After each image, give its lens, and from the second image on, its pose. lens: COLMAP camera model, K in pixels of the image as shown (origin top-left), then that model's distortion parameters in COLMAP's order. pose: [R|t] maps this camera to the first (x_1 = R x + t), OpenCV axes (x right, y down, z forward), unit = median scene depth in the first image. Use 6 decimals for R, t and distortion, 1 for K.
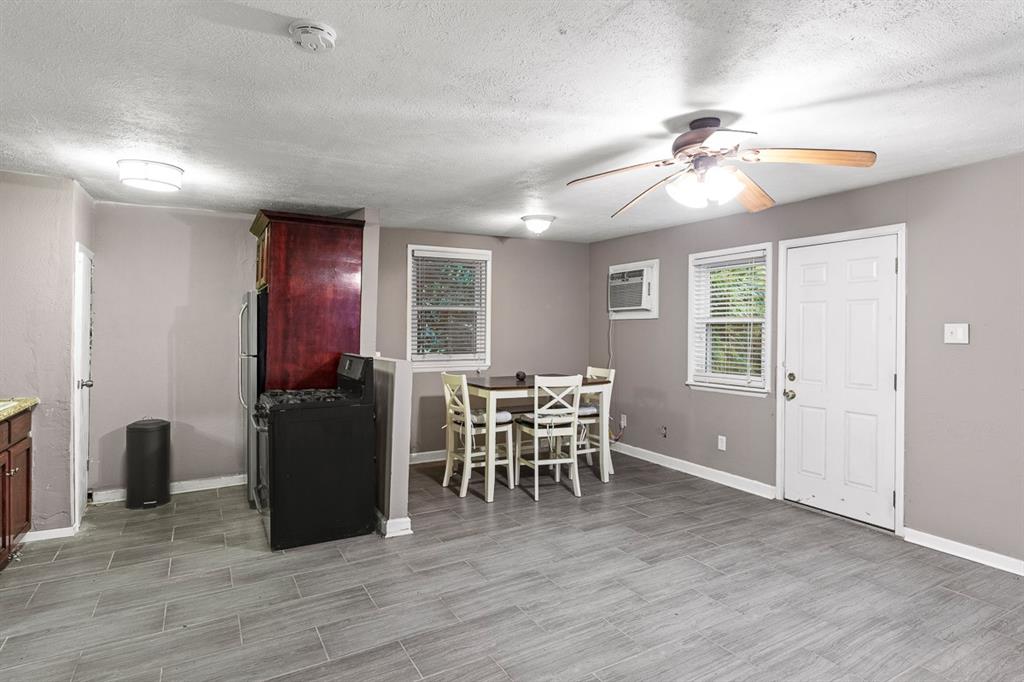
lens RADIAL K [[567.5, 0, 511.7], [0, 567.5, 327.2], [0, 0, 1]] dist [0.010537, 0.000374]
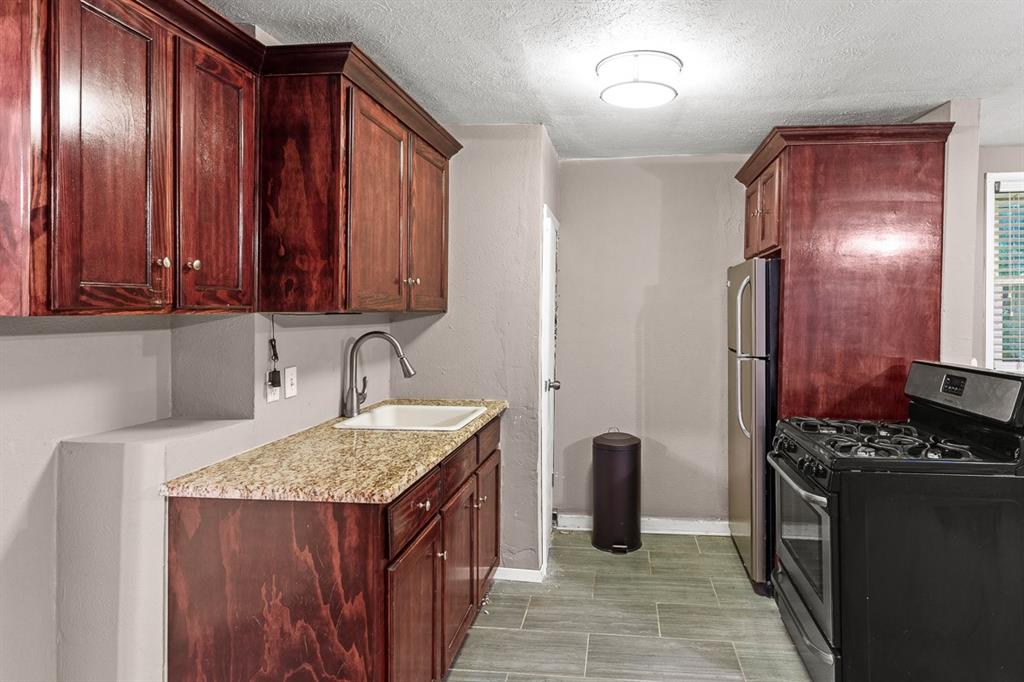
lens RADIAL K [[567.5, 0, 511.7], [0, 567.5, 327.2], [0, 0, 1]] dist [0.010537, 0.000374]
pose [[0.771617, 0.018268, -0.635825, -0.270612], [-0.002199, 0.999658, 0.026053, -0.000651], [0.636083, -0.018705, 0.771394, 0.333540]]
